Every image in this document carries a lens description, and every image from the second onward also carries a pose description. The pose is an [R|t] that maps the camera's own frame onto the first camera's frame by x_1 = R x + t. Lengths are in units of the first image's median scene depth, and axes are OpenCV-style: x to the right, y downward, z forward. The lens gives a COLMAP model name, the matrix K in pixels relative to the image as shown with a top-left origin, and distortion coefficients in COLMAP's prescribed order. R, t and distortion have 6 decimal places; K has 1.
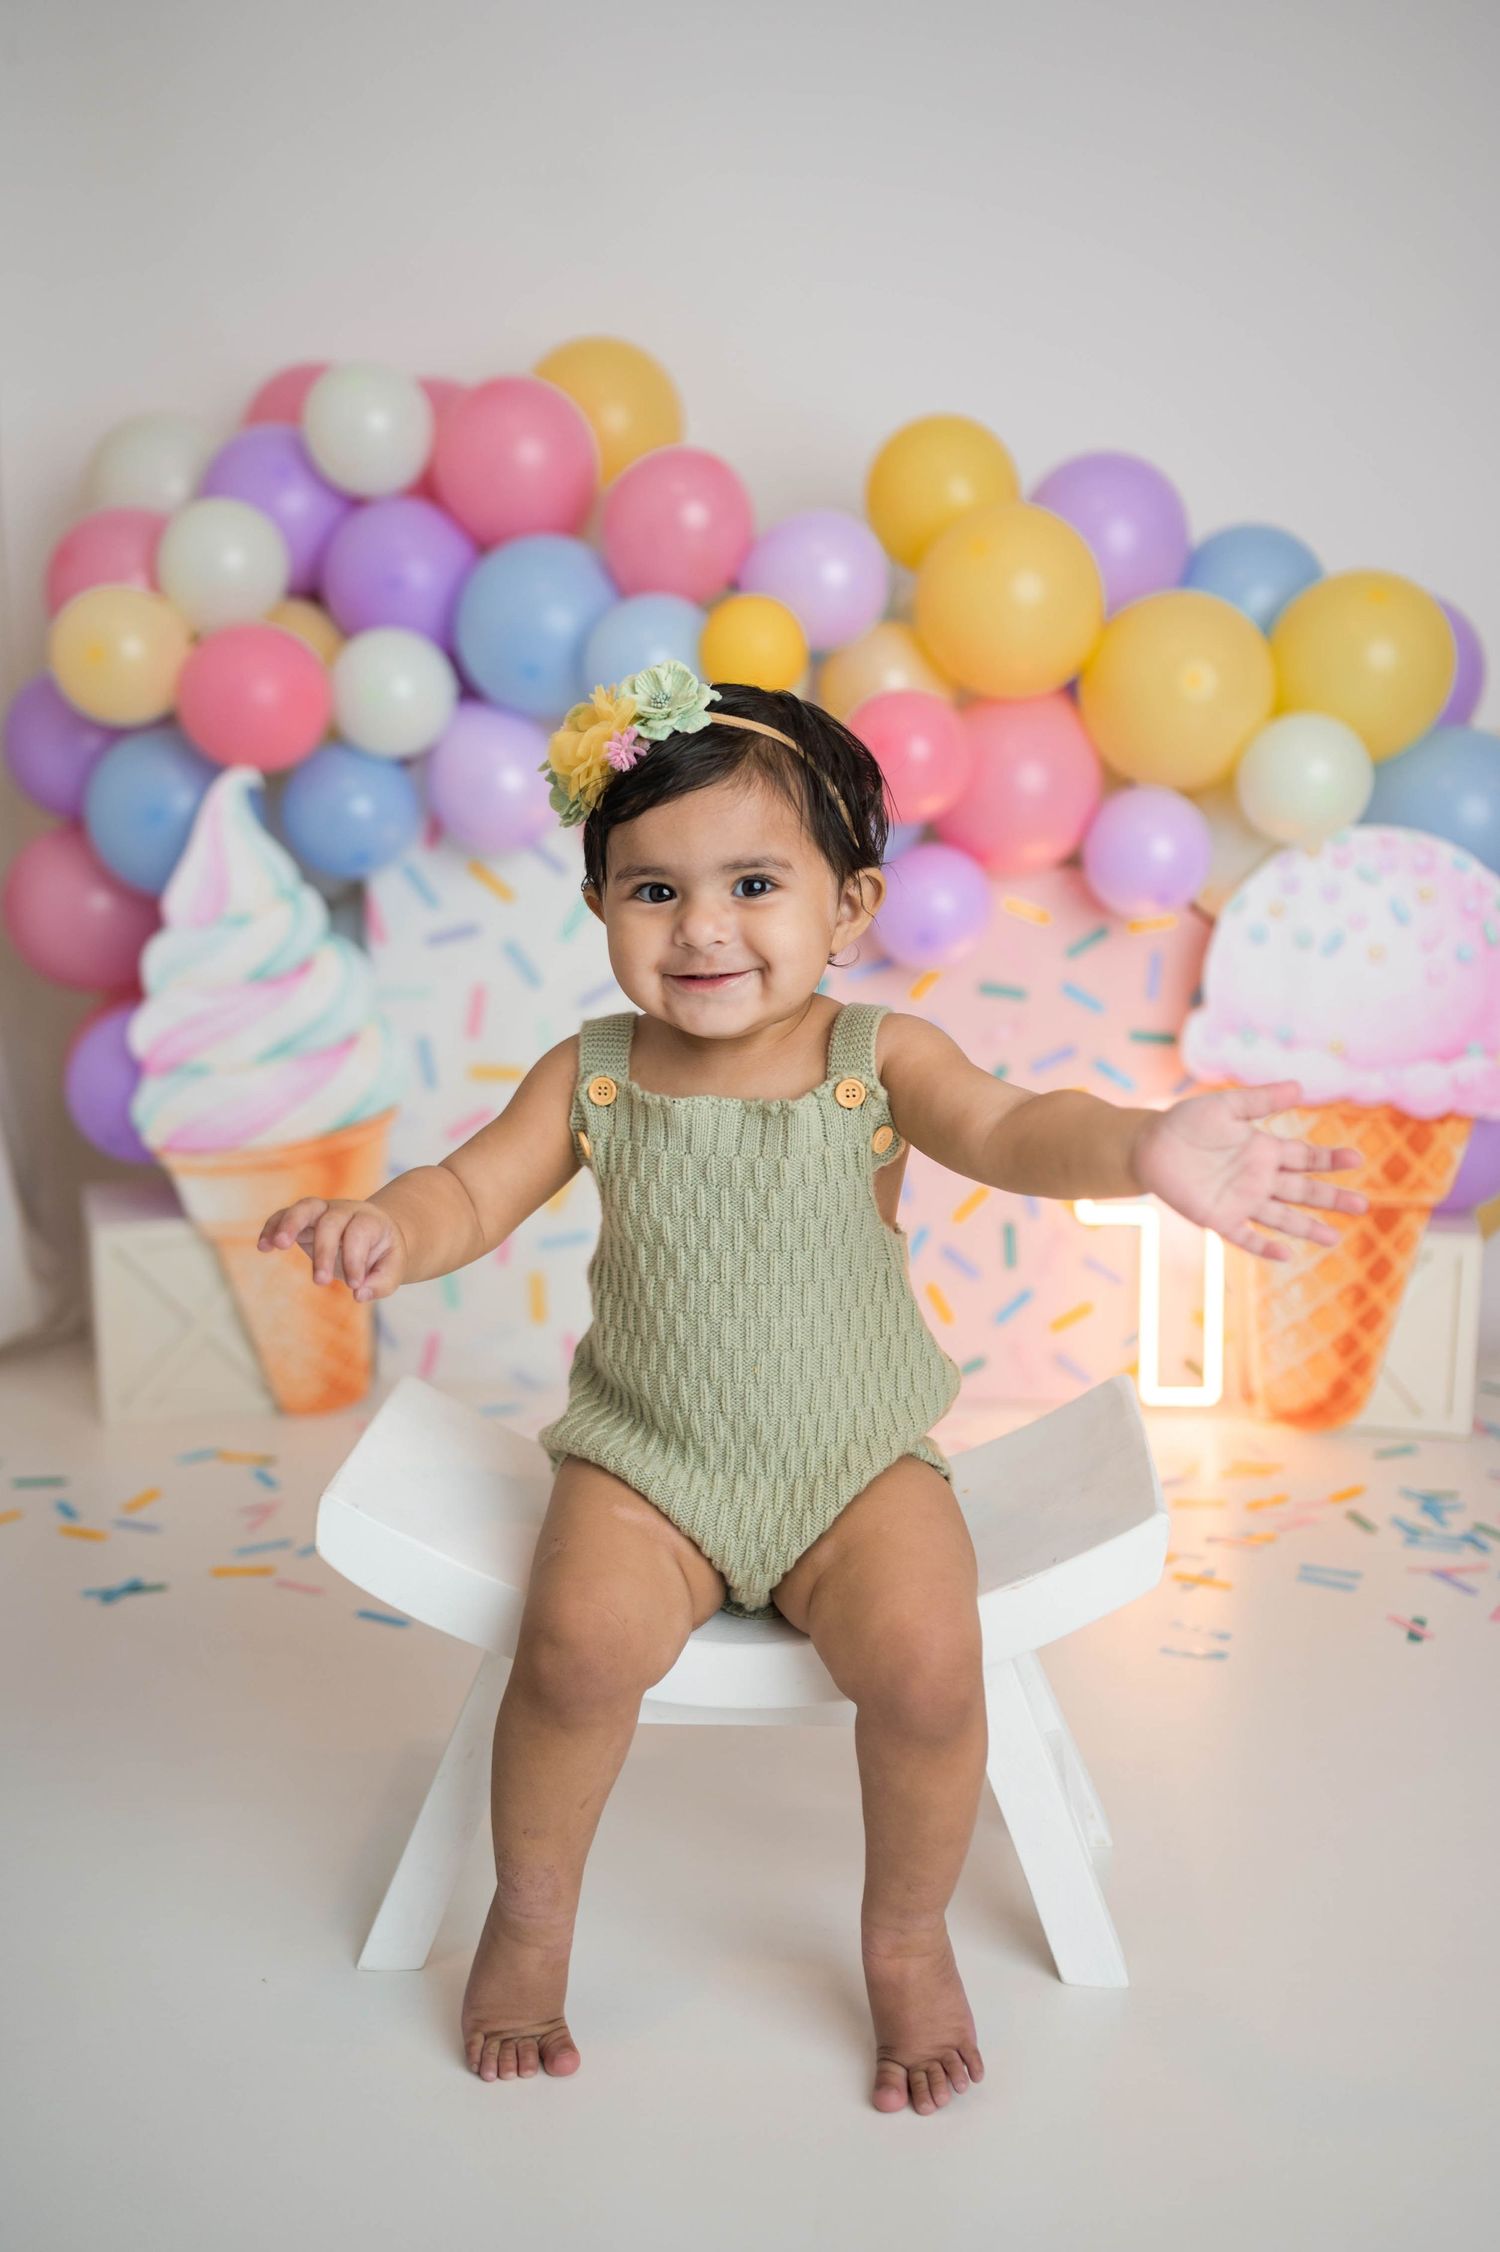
lens RADIAL K [[2202.7, 0, 763.8], [0, 2202.7, 1122.2], [0, 0, 1]] dist [-0.015376, 0.000000]
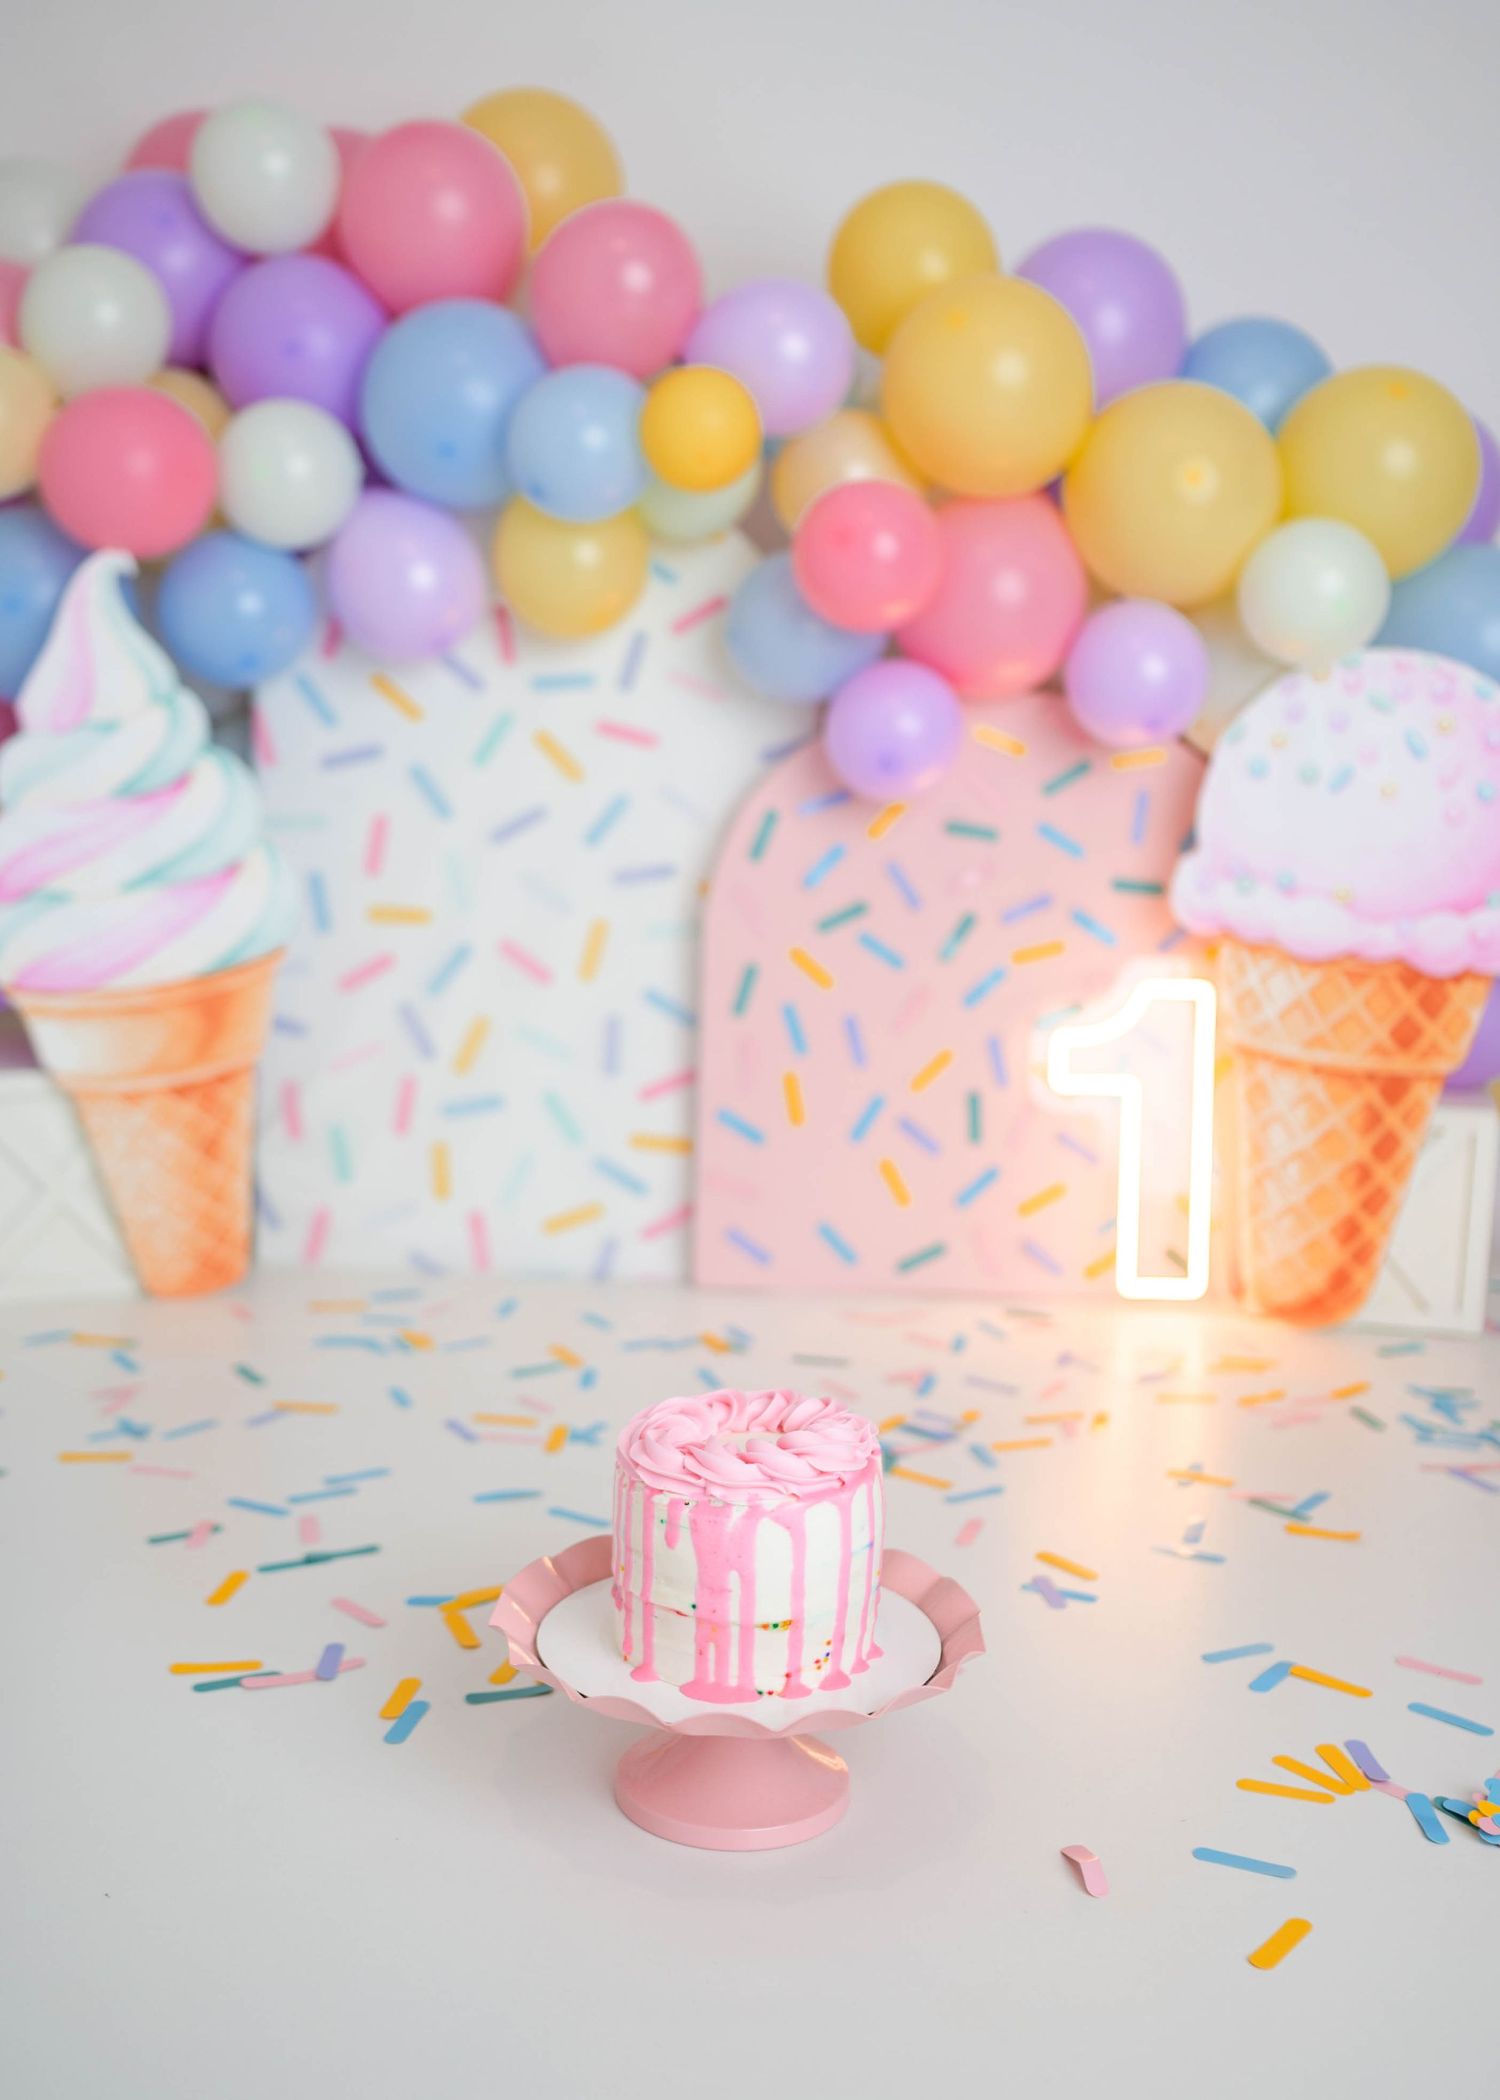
lens RADIAL K [[2357.4, 0, 794.6], [0, 2357.4, 1069.7], [0, 0, 1]] dist [-0.009282, 0.000000]
pose [[0.998727, 0.016027, 0.047818, -0.007548], [-0.015771, 0.999859, -0.005729, 0.045422], [-0.047903, 0.004968, 0.998840, 0.051527]]
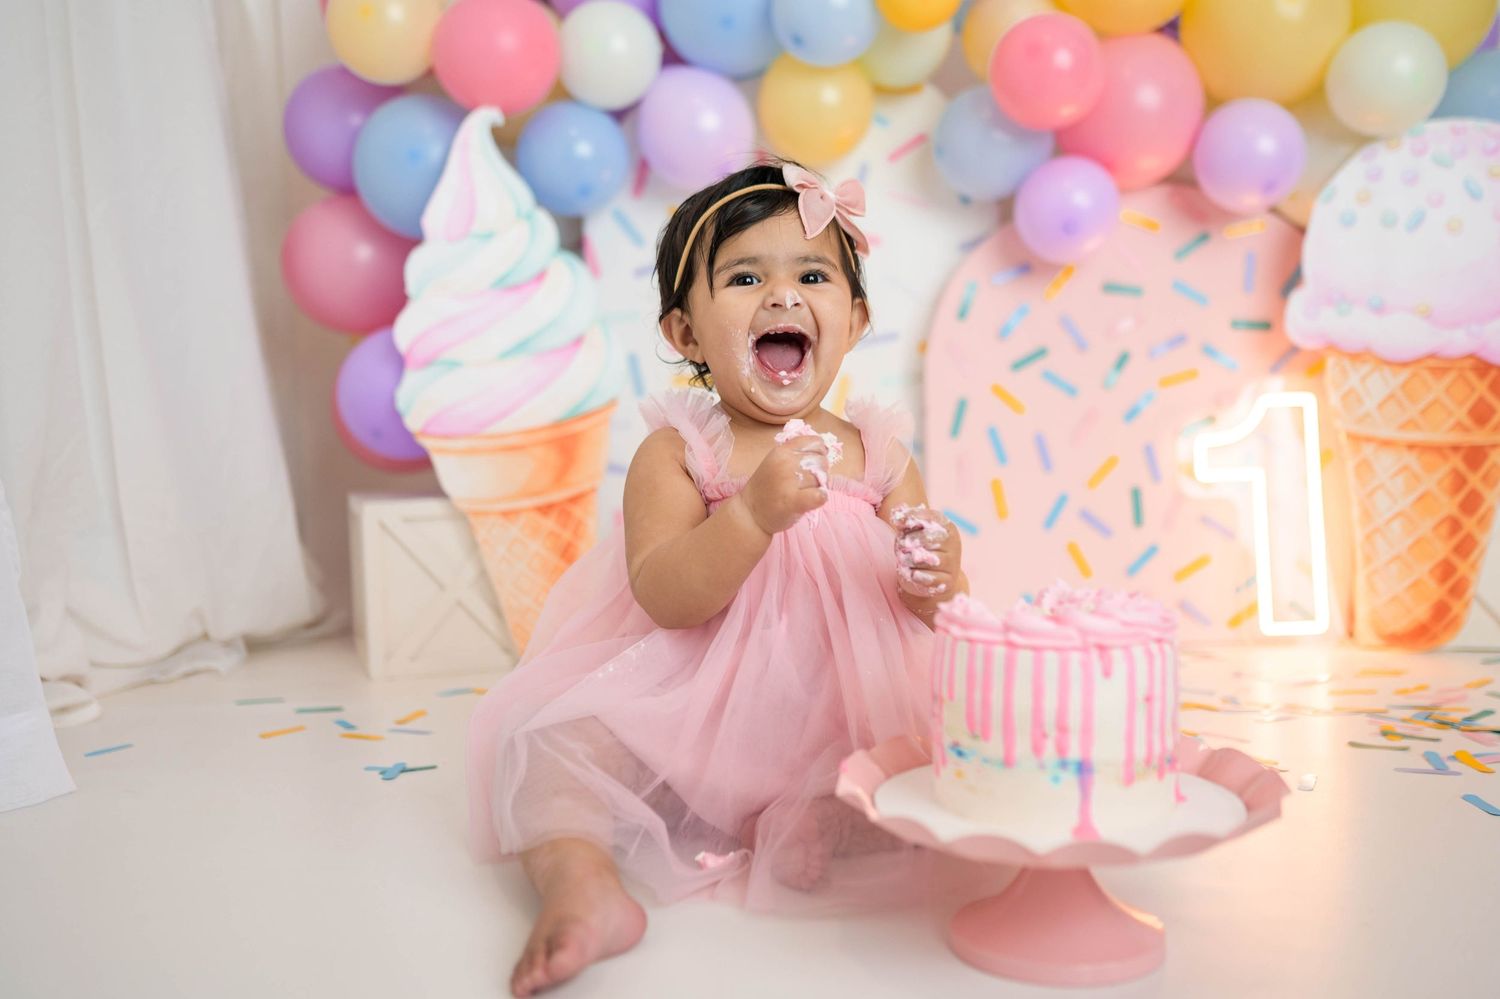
lens RADIAL K [[1467.2, 0, 737.2], [0, 1467.2, 513.0], [0, 0, 1]] dist [-0.015376, 0.000000]
pose [[0.999403, -0.032617, -0.011358, -0.097991], [0.031194, 0.993604, -0.108524, 0.144965], [0.014825, 0.108105, 0.994029, 0.232073]]
